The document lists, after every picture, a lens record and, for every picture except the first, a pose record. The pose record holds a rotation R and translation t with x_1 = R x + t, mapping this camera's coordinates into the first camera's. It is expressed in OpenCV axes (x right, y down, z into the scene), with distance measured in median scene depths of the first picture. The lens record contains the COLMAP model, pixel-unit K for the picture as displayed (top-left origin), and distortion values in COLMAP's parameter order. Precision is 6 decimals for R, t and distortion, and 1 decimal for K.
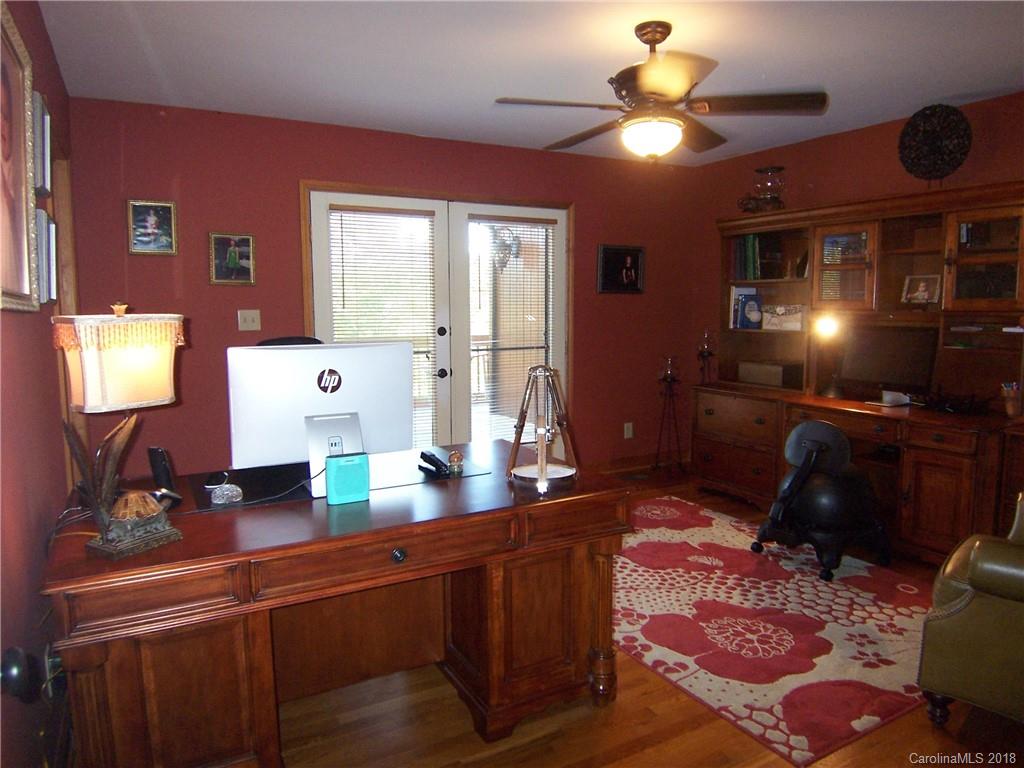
lens RADIAL K [[684.1, 0, 512.0], [0, 684.1, 384.0], [0, 0, 1]] dist [-0.011901, -0.066032]
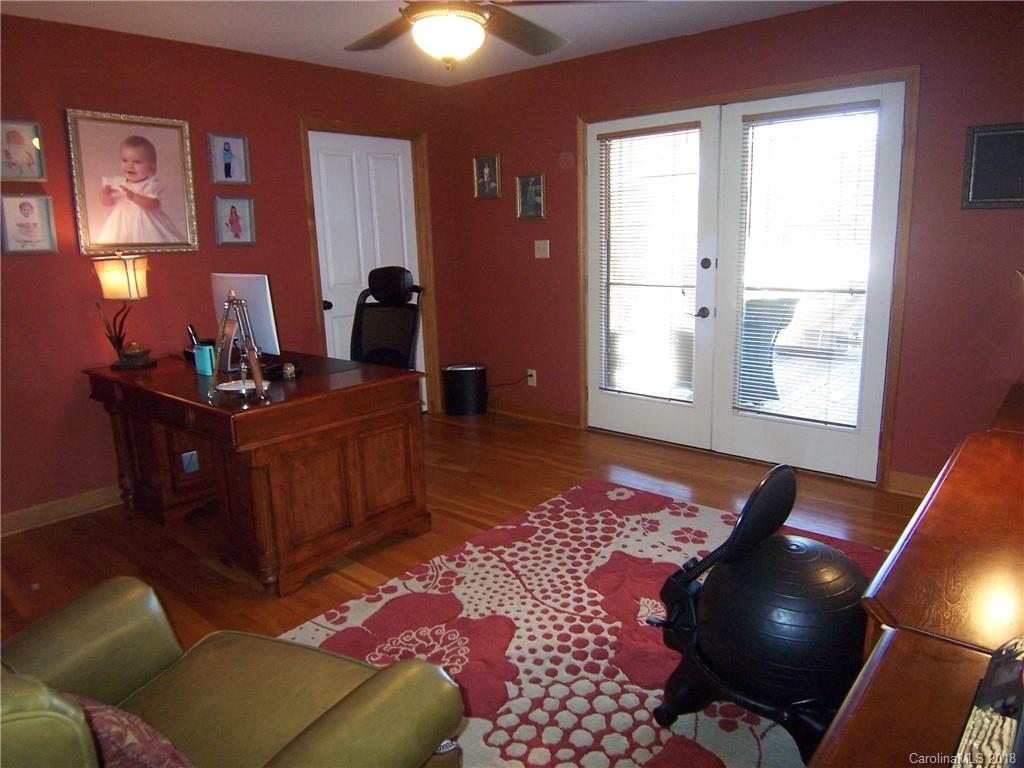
lens RADIAL K [[684.1, 0, 512.0], [0, 684.1, 384.0], [0, 0, 1]] dist [-0.011901, -0.066032]
pose [[0.349001, 0.192841, -0.917067, 0.916473], [-0.078422, 0.981176, 0.176477, -0.089015], [0.933835, 0.010327, 0.357554, 0.684939]]
